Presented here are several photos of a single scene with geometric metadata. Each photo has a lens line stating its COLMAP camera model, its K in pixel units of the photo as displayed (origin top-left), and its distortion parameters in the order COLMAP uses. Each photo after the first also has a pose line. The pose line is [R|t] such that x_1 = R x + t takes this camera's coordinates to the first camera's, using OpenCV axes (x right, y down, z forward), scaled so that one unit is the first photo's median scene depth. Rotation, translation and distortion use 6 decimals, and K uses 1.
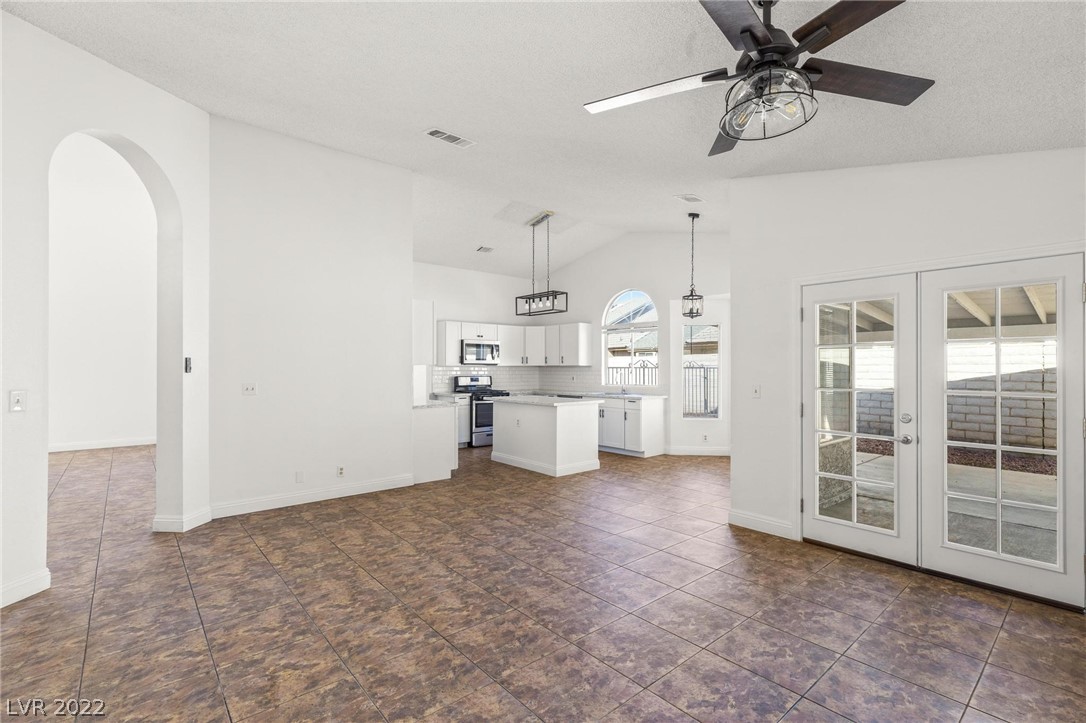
lens RADIAL K [[489.0, 0, 546.3], [0, 489.0, 363.9], [0, 0, 1]] dist [0.002055, -0.000962]
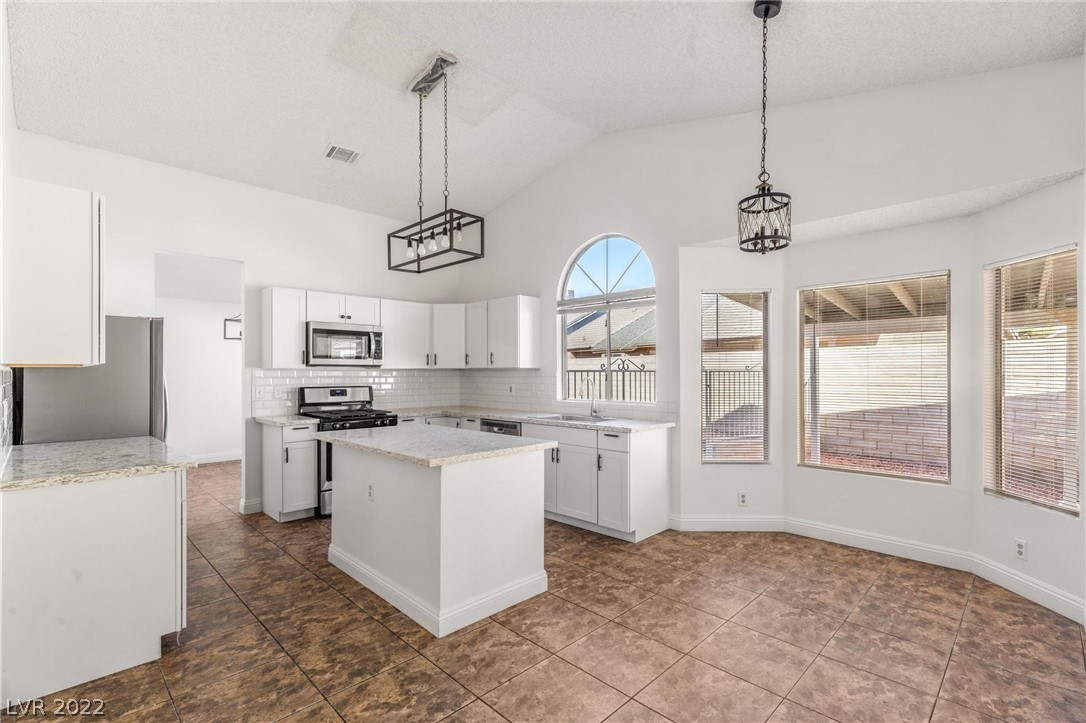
lens RADIAL K [[489.0, 0, 545.5], [0, 489.0, 378.9], [0, 0, 1]] dist [0.002055, -0.000962]
pose [[0.997139, -0.004351, 0.075463, 0.089157], [0.002662, 0.999744, 0.022462, 0.005808], [-0.075542, -0.022197, 0.996896, 0.662114]]
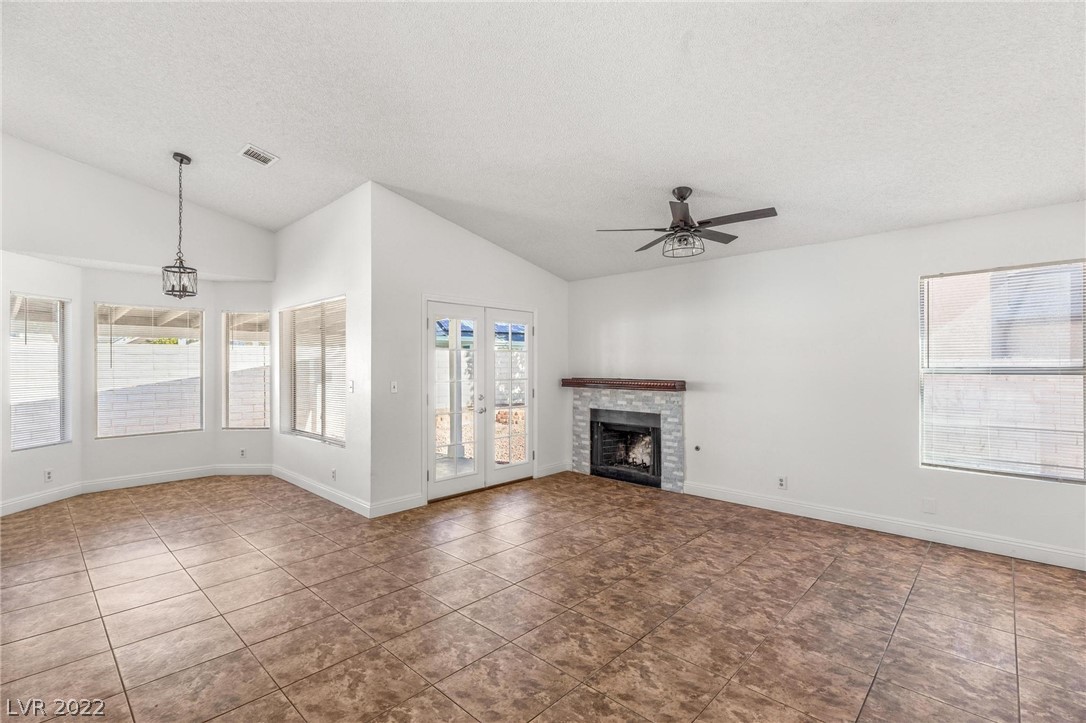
lens RADIAL K [[489.0, 0, 544.1], [0, 489.0, 362.8], [0, 0, 1]] dist [0.002055, -0.000962]
pose [[-0.104486, 0.004791, 0.994515, -0.534859], [-0.007193, 0.999959, -0.005573, 0.004040], [-0.994500, -0.007736, -0.104447, 0.592344]]
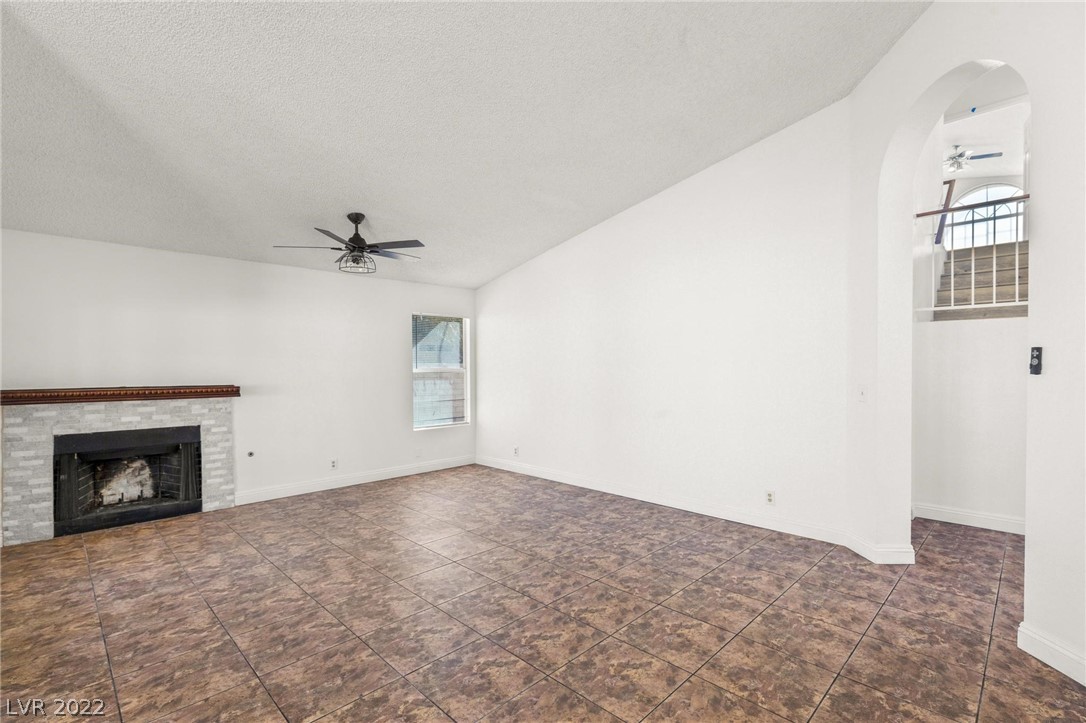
lens RADIAL K [[489.0, 0, 542.1], [0, 489.0, 374.6], [0, 0, 1]] dist [0.002055, -0.000962]
pose [[-0.997191, 0.004794, -0.074745, -0.099026], [0.004314, 0.999969, 0.006576, 0.009212], [0.074774, 0.006235, -0.997181, 1.150925]]
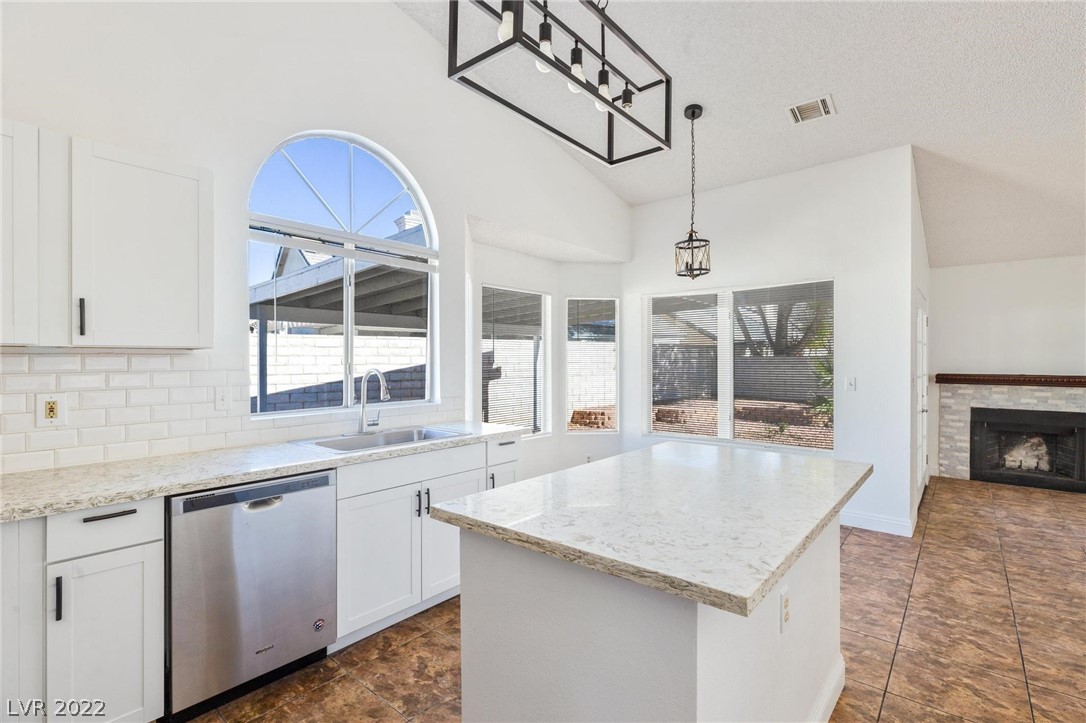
lens RADIAL K [[503.6, 0, 555.6], [0, 503.6, 358.7], [0, 0, 1]] dist [0.000800, 0.000911]
pose [[-0.170588, 0.003555, 0.985336, -0.320791], [-0.009178, 0.999944, -0.005197, 0.013437], [-0.985300, -0.009930, -0.170546, 1.408482]]
